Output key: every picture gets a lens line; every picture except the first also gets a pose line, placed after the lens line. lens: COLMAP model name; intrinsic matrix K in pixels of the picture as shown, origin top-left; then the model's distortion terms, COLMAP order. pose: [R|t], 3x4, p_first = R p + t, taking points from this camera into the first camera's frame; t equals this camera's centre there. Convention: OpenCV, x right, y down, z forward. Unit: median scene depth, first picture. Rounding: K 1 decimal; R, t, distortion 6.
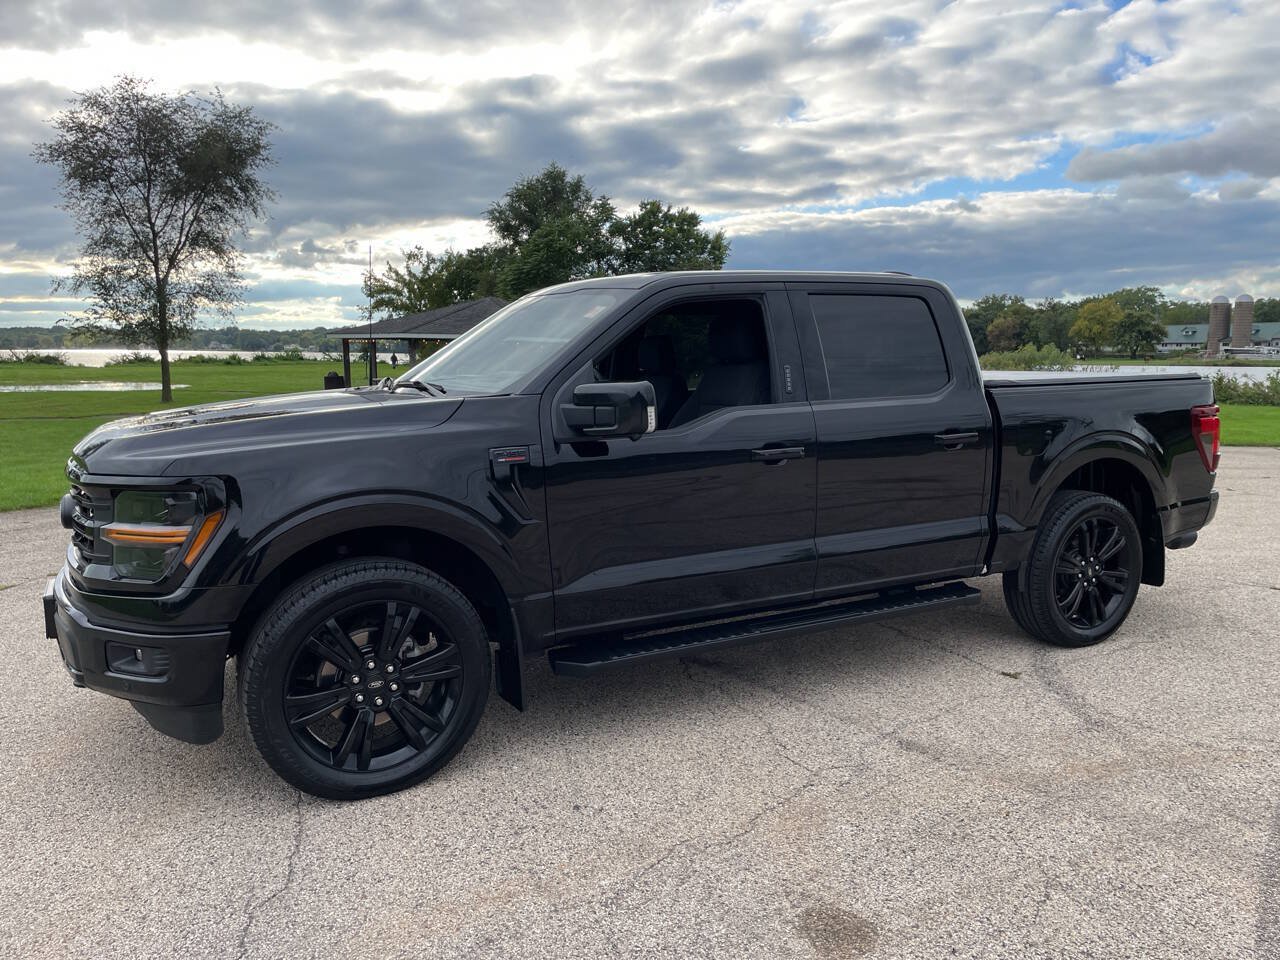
lens RADIAL K [[966.7, 0, 650.1], [0, 966.7, 481.8], [0, 0, 1]] dist [0.090773, -0.115950]
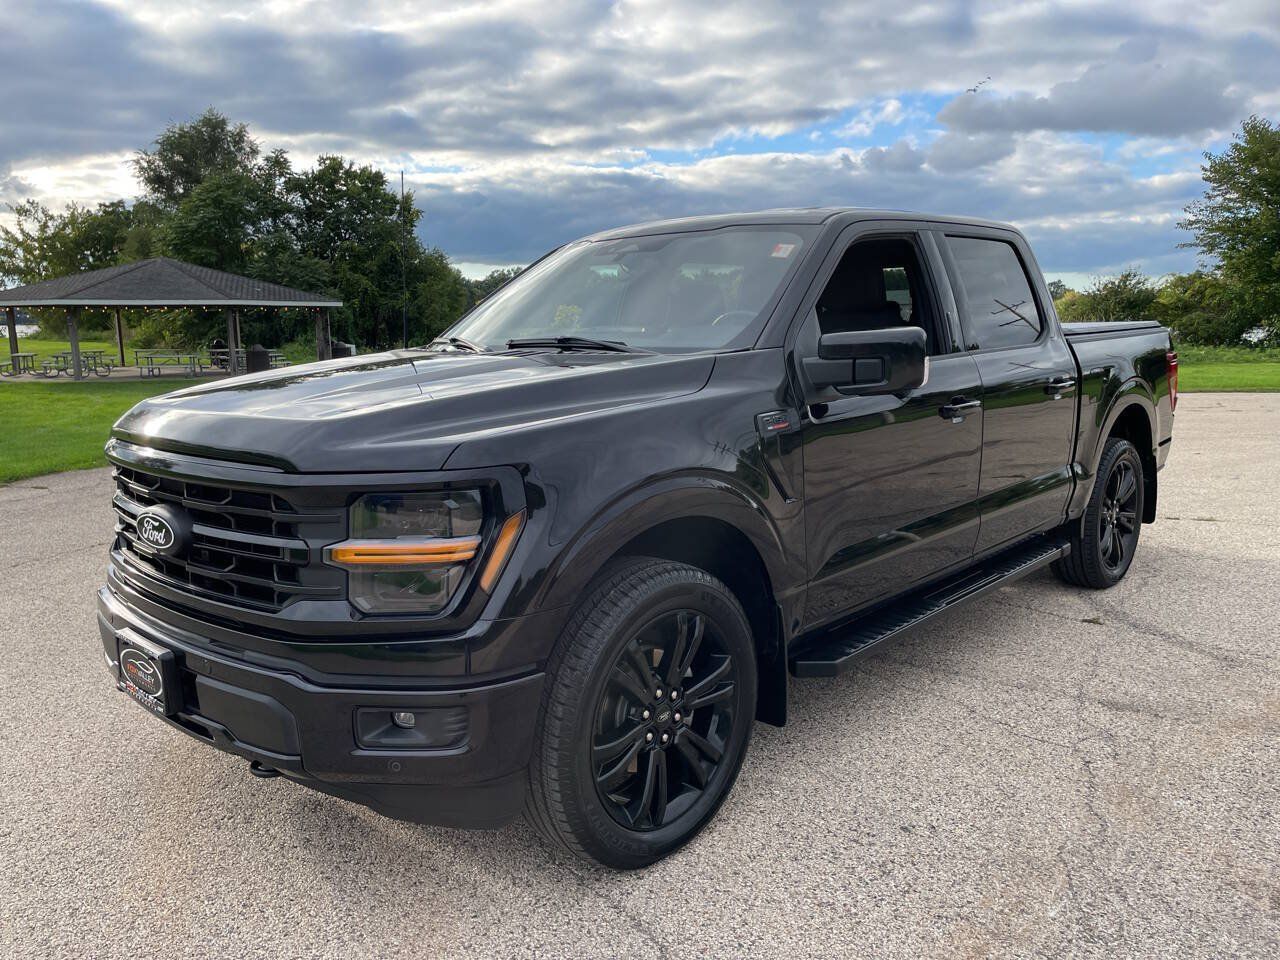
lens RADIAL K [[967.8, 0, 638.7], [0, 967.8, 488.0], [0, 0, 1]] dist [0.095415, -0.124672]
pose [[0.949973, -0.064046, 0.305694, -0.377674], [0.052527, 0.997570, 0.045768, -0.011025], [-0.307882, -0.027421, 0.951029, 0.183795]]
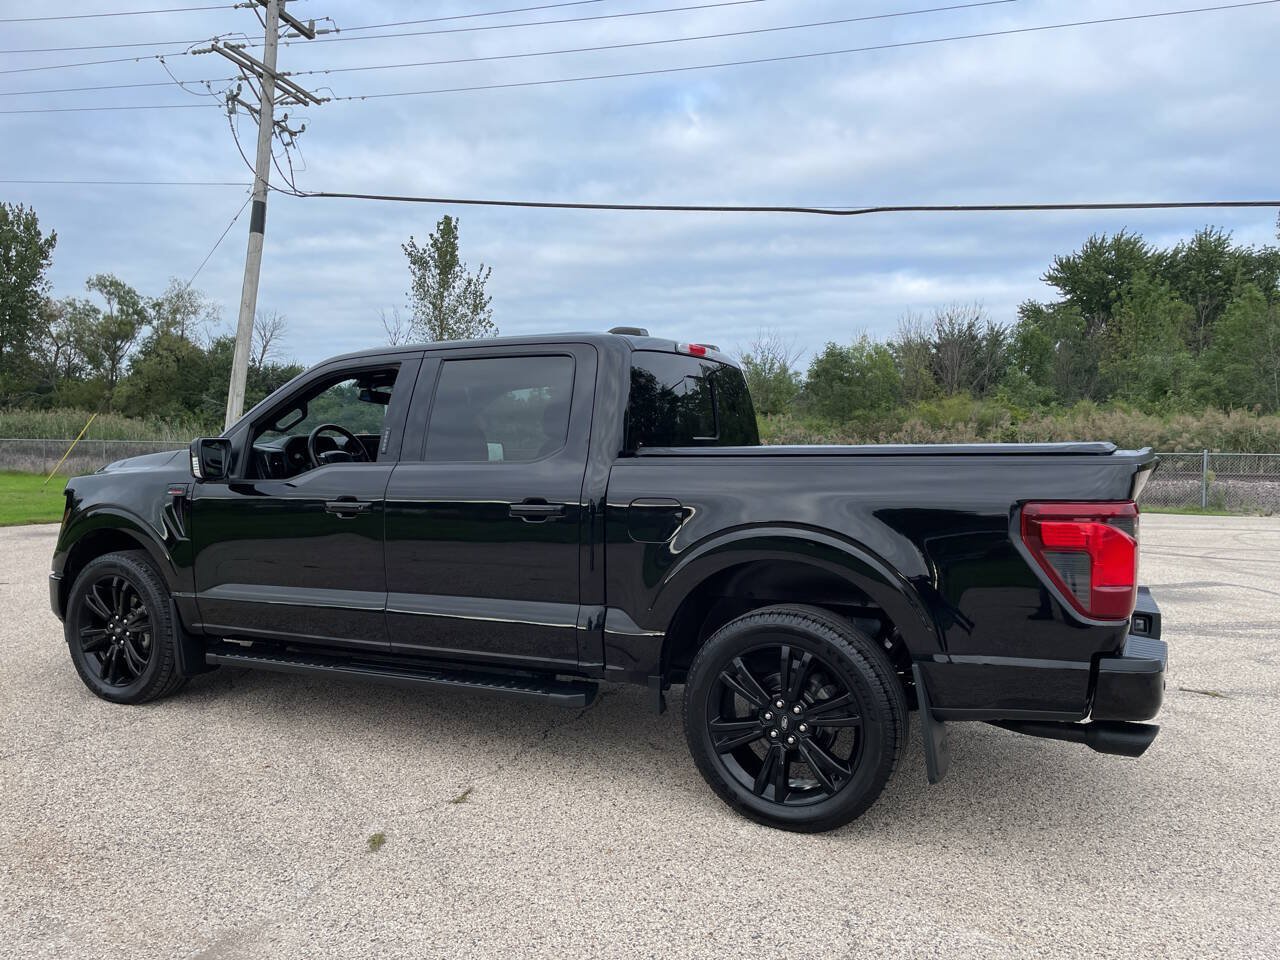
lens RADIAL K [[961.6, 0, 636.1], [0, 961.6, 485.1], [0, 0, 1]] dist [0.084610, -0.111034]
pose [[0.565451, 0.041388, -0.823742, 1.040385], [-0.104543, 0.994281, -0.021806, -0.054494], [0.818129, 0.098447, 0.566545, 0.547953]]
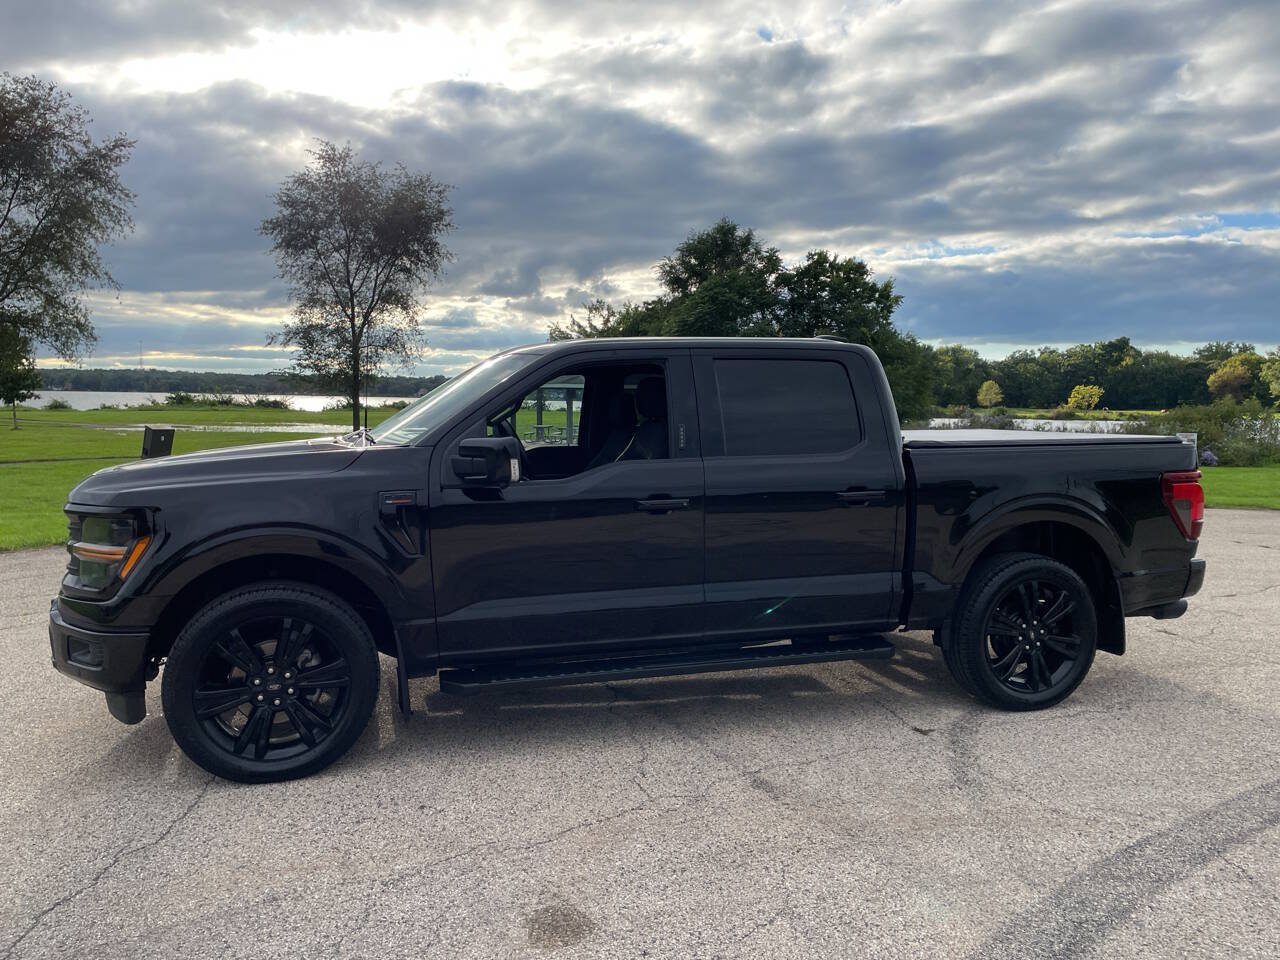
lens RADIAL K [[963.0, 0, 624.8], [0, 963.0, 478.3], [0, 0, 1]] dist [0.088424, -0.116467]
pose [[0.978173, 0.026688, -0.206072, 0.267737], [-0.037373, 0.998141, -0.048134, -0.003966], [0.204404, 0.054785, 0.977352, -0.063362]]
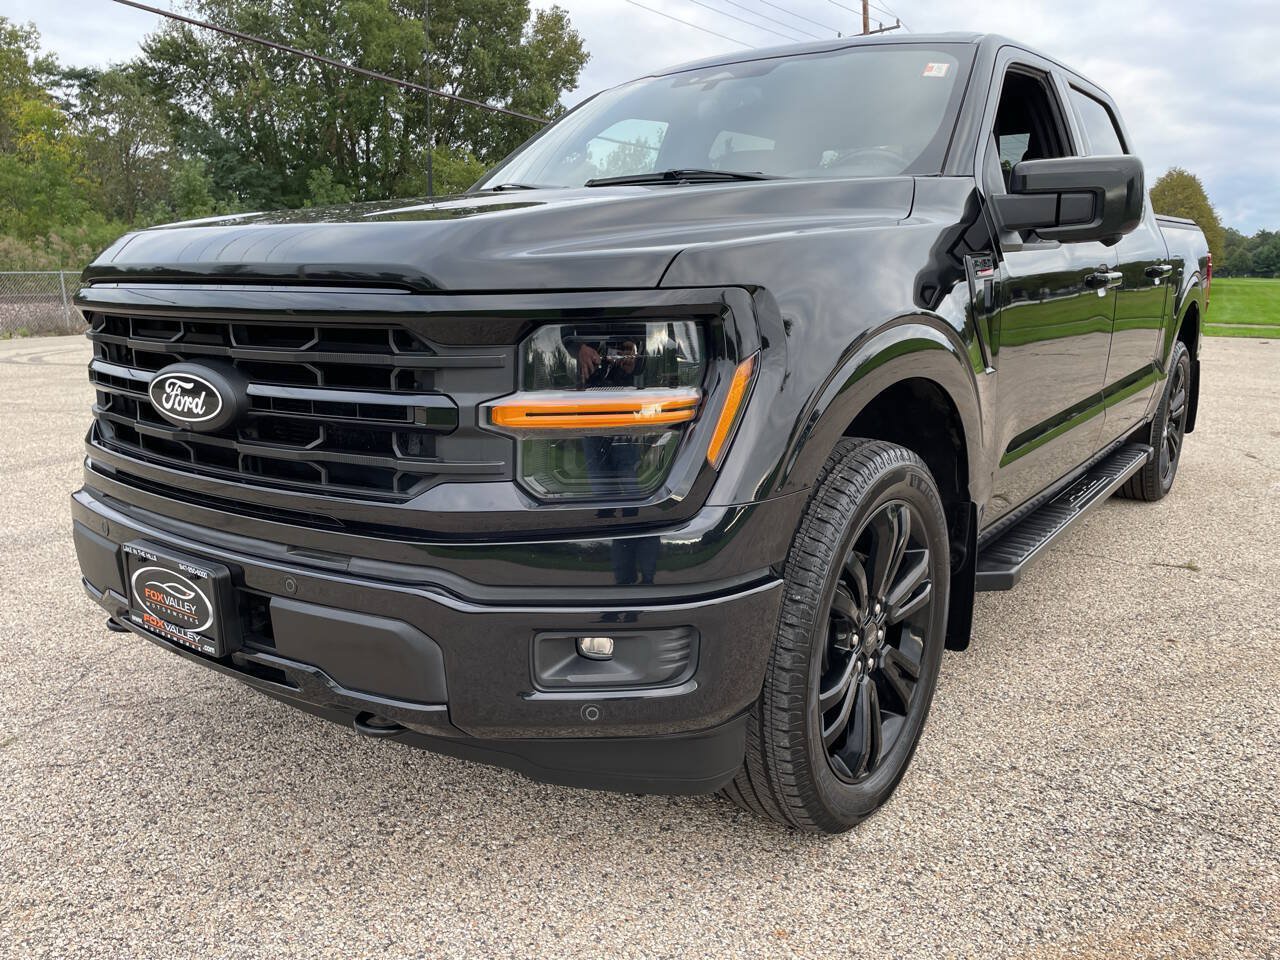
lens RADIAL K [[966.7, 0, 650.1], [0, 966.7, 481.8], [0, 0, 1]] dist [0.090773, -0.115950]
pose [[0.904231, -0.092326, 0.416943, -0.465633], [0.054455, 0.993308, 0.101855, 0.027221], [-0.423557, -0.069396, 0.903207, 0.362913]]
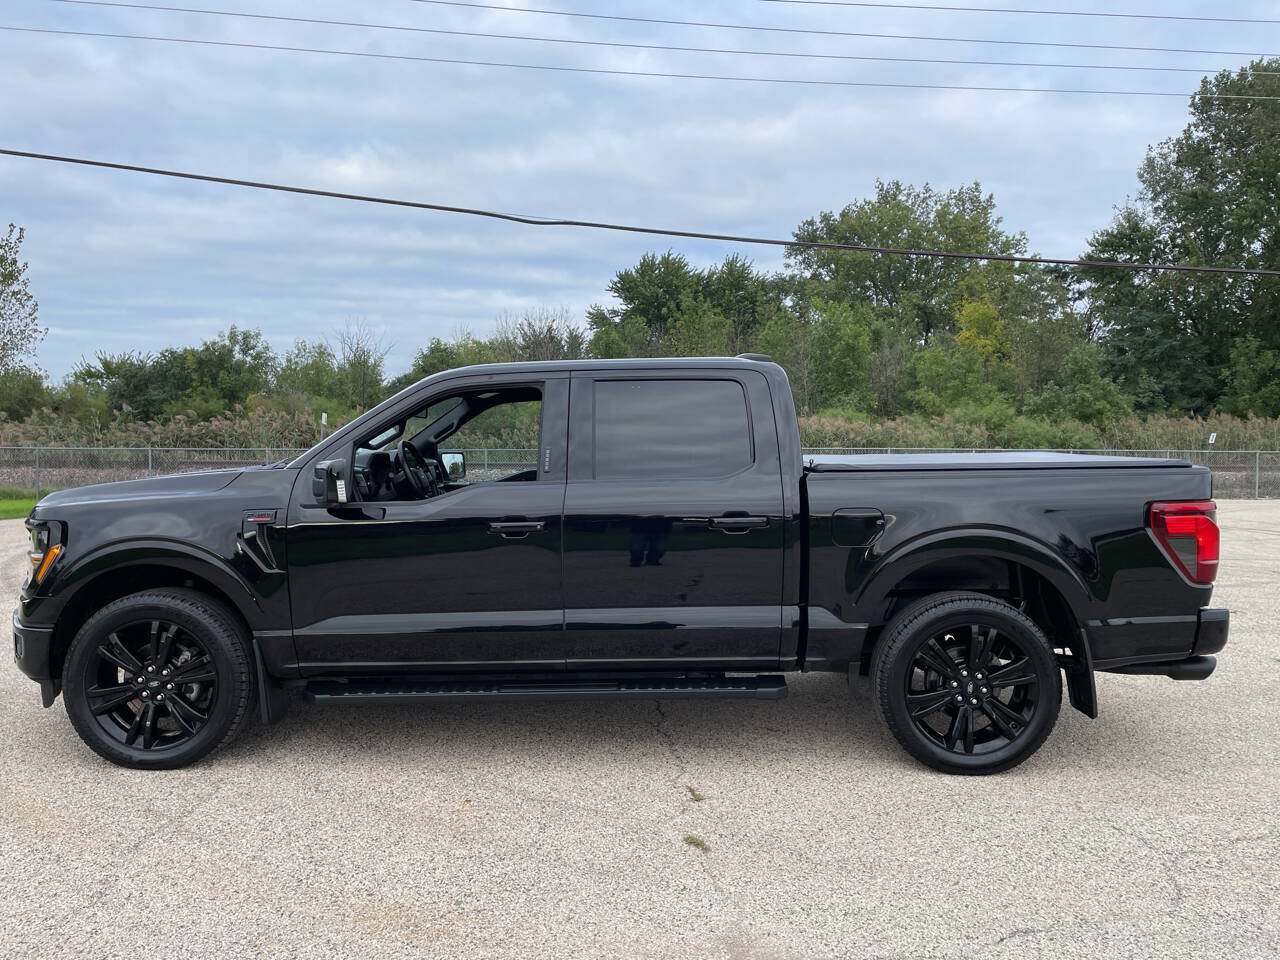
lens RADIAL K [[963.8, 0, 639.4], [0, 963.8, 462.1], [0, 0, 1]] dist [0.082077, -0.101273]
pose [[0.869474, 0.015716, -0.493729, 0.672734], [-0.061583, 0.995145, -0.076774, -0.022898], [0.490125, 0.097159, 0.866220, 0.100368]]
